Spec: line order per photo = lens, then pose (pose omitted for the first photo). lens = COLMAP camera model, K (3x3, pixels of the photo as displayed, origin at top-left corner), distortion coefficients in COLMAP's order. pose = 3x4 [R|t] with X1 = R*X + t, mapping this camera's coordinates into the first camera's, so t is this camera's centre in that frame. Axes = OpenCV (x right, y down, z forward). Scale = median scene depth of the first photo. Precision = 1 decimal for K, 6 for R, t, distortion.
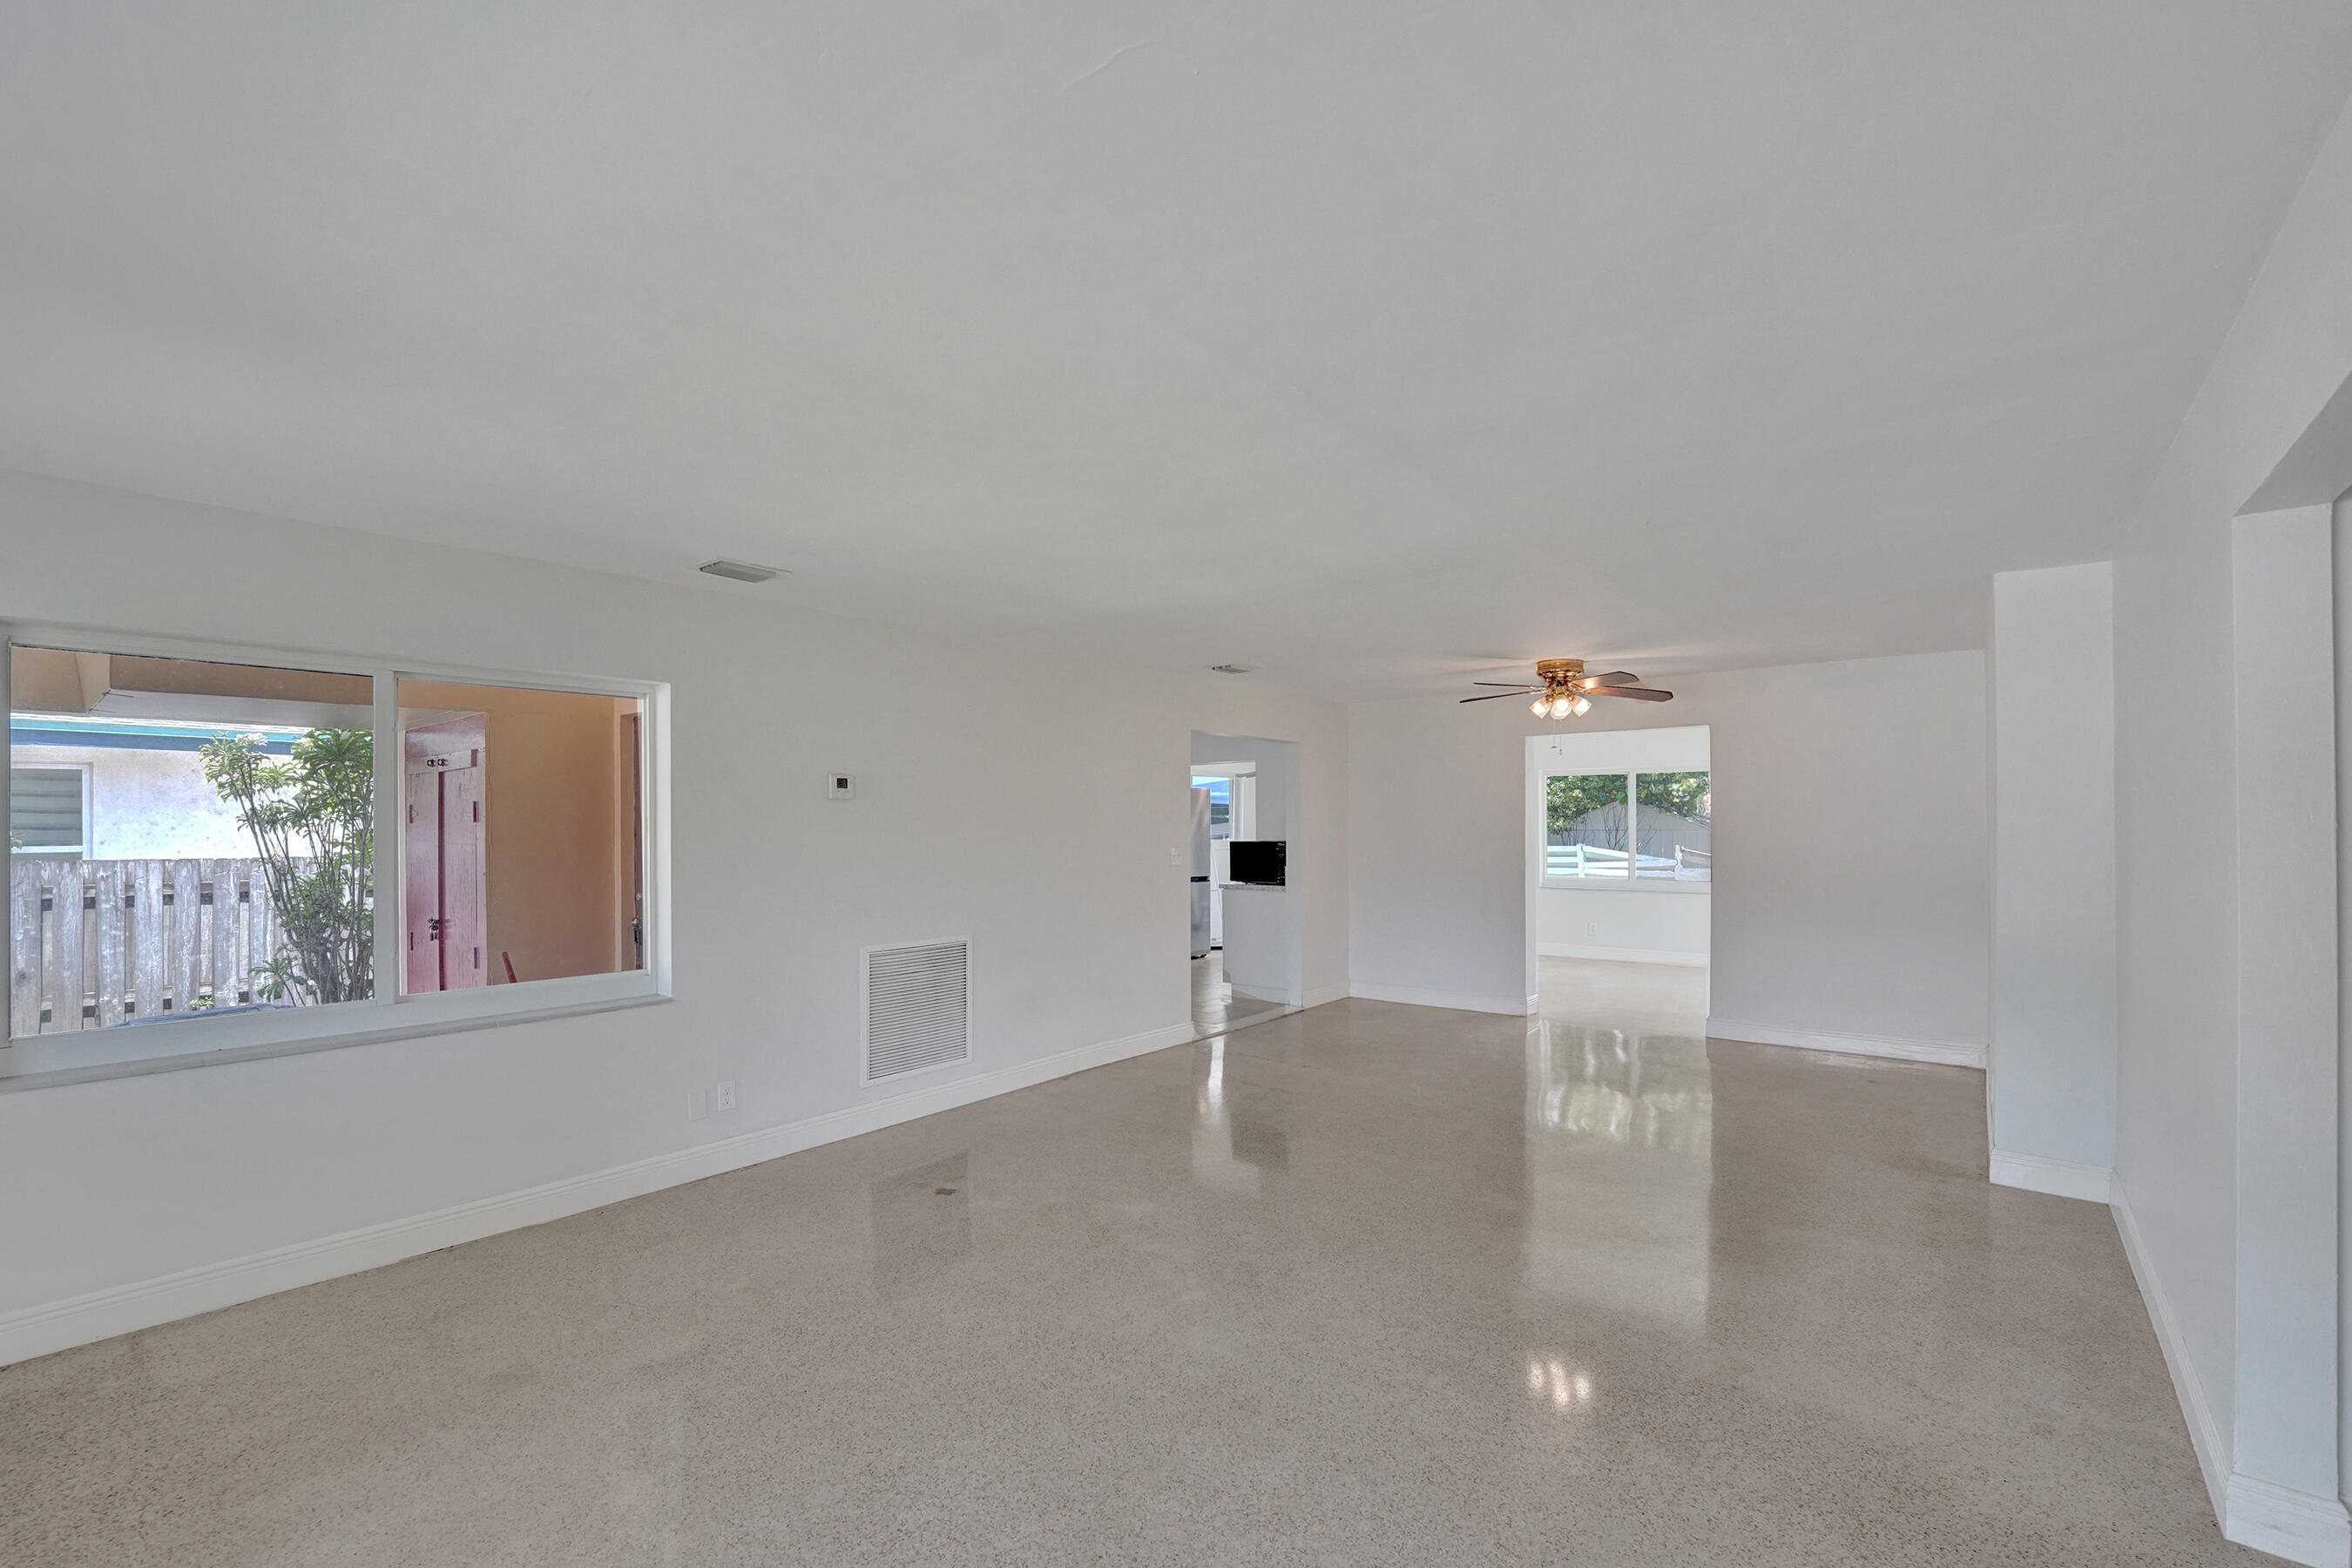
lens RADIAL K [[982.3, 0, 1175.1], [0, 982.3, 831.8], [0, 0, 1]] dist [-0.024884, 0.002910]
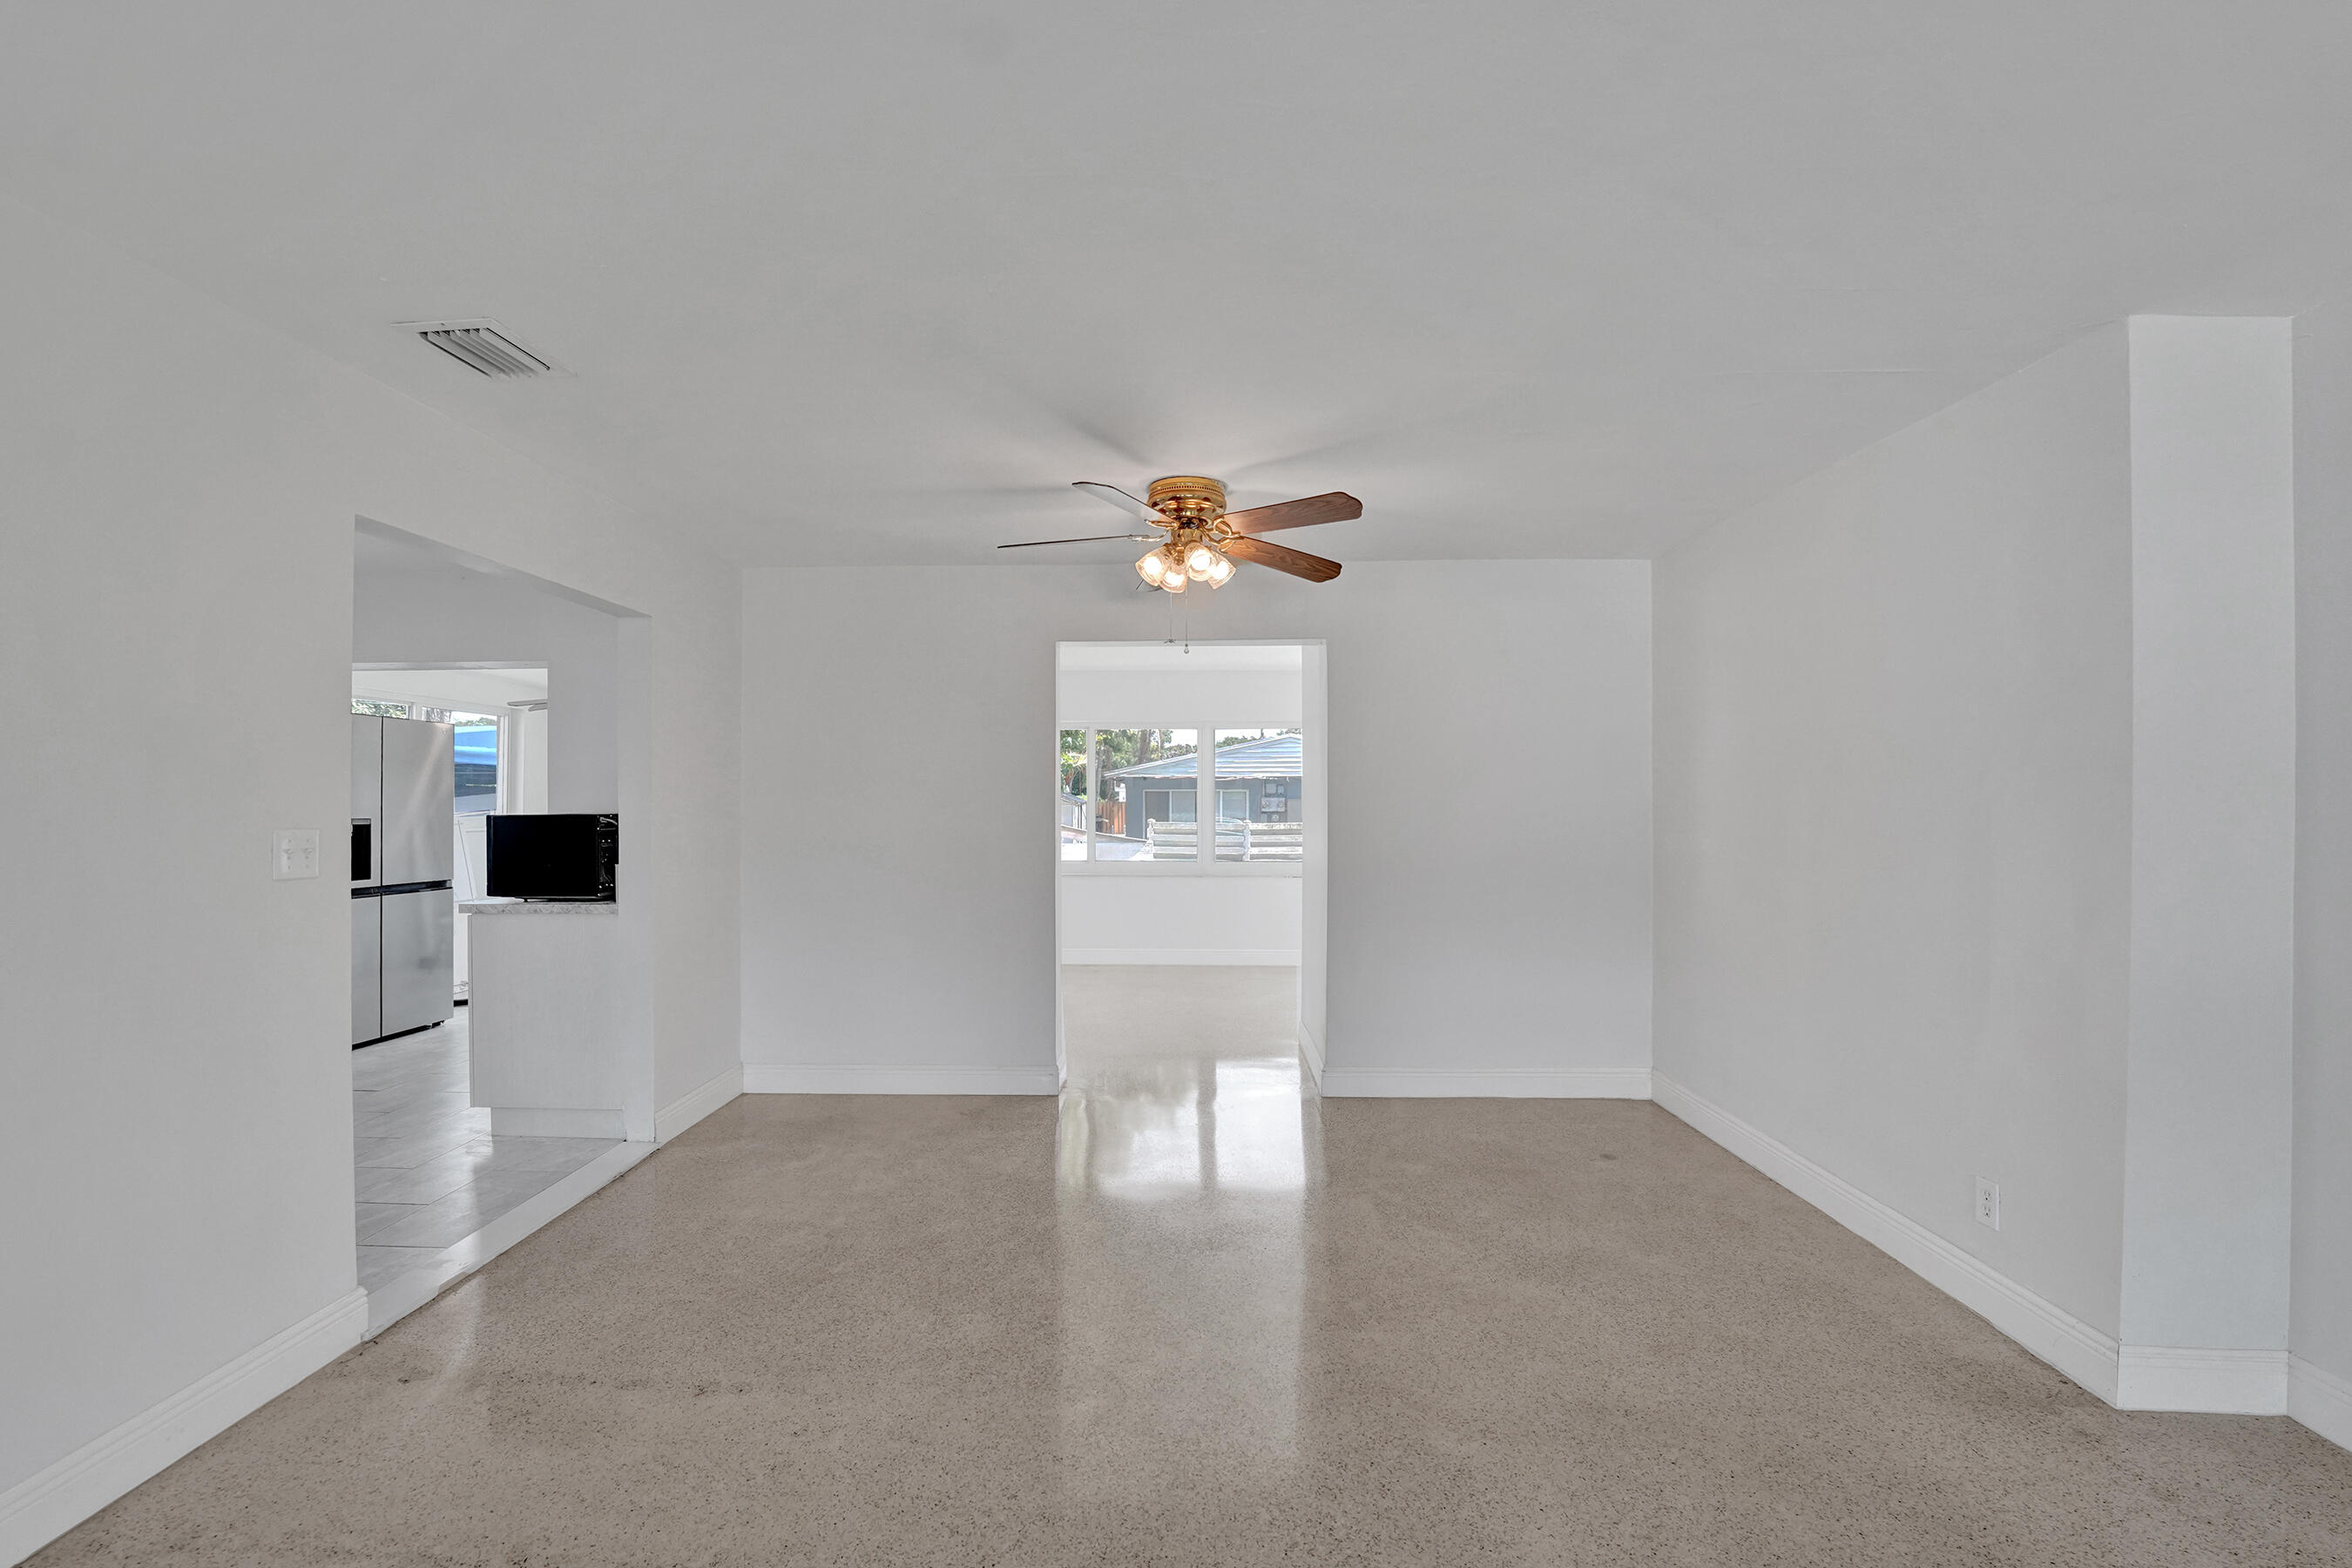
lens RADIAL K [[982.3, 0, 1162.9], [0, 982.3, 805.5], [0, 0, 1]] dist [-0.024884, 0.002910]
pose [[0.798889, 0.000748, 0.601479, 0.036136], [0.001859, 0.999991, -0.003713, 0.007741], [-0.601476, 0.004084, 0.798880, 0.434779]]
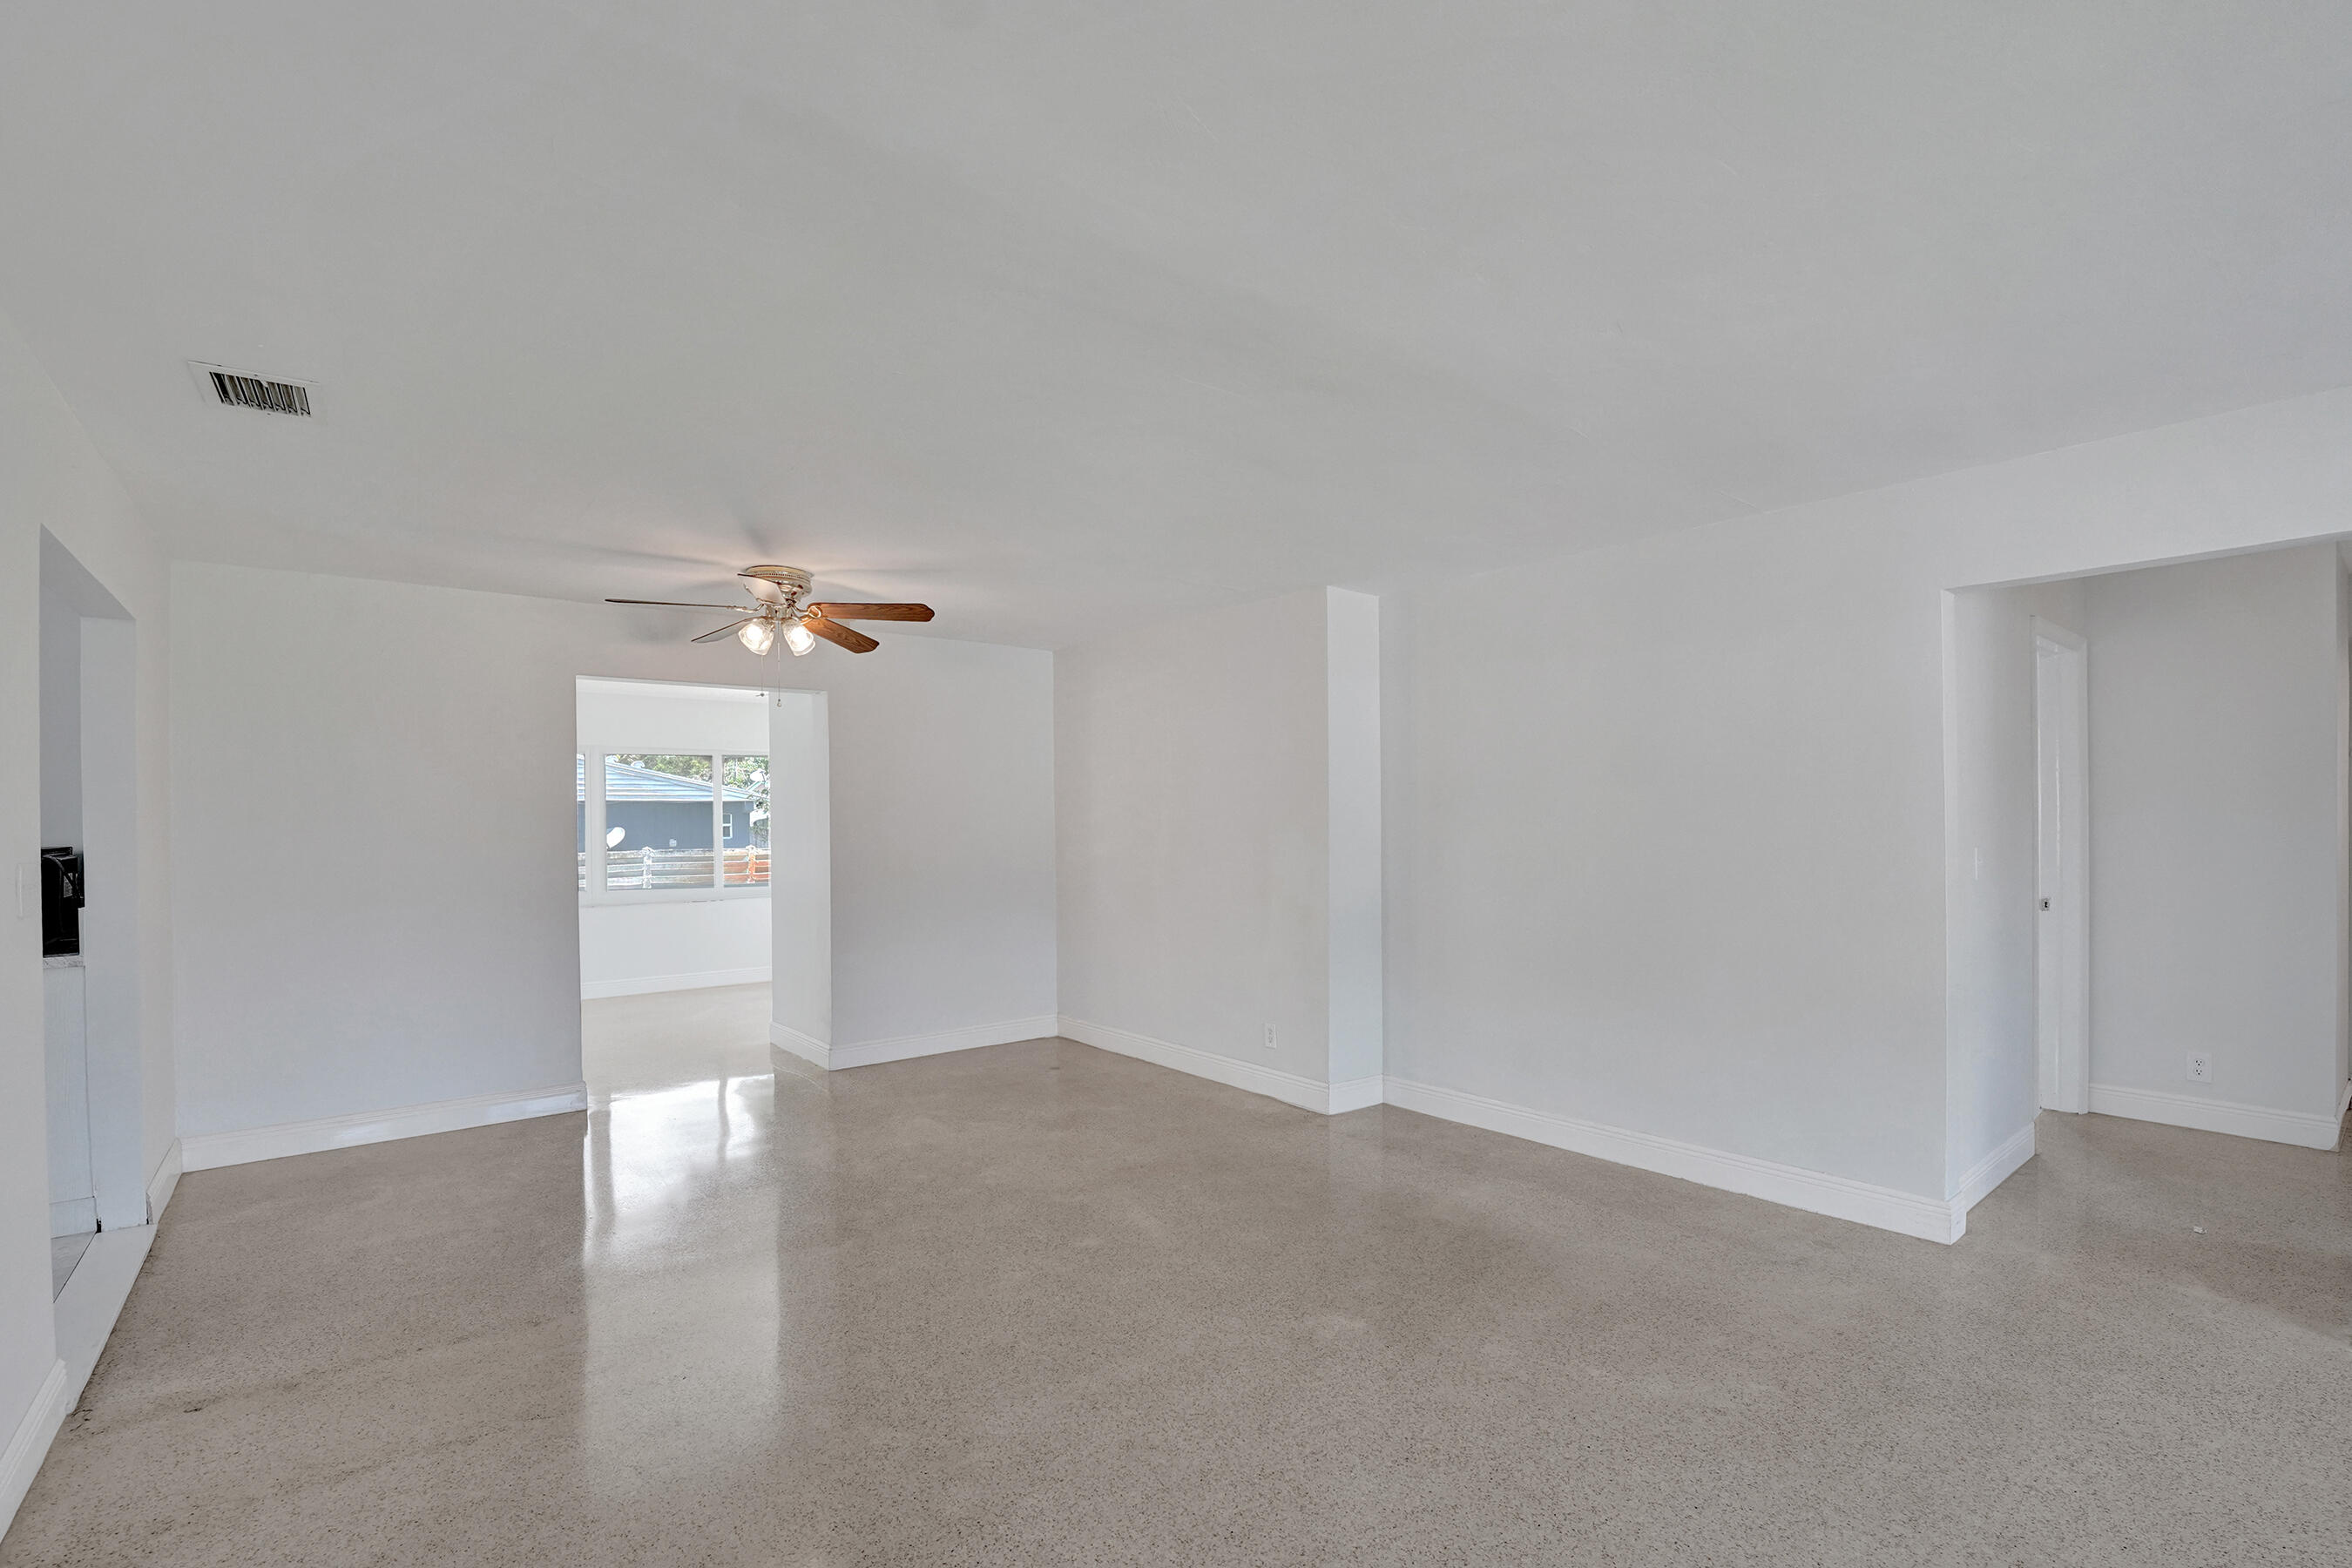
lens RADIAL K [[1039.6, 0, 1138.0], [0, 1039.6, 827.9], [0, 0, 1]] dist [-0.023773, 0.000303]
pose [[0.237400, -0.005587, 0.971396, -0.198919], [0.017314, 0.999849, 0.001519, 0.007879], [-0.971258, 0.016458, 0.237461, 0.450469]]
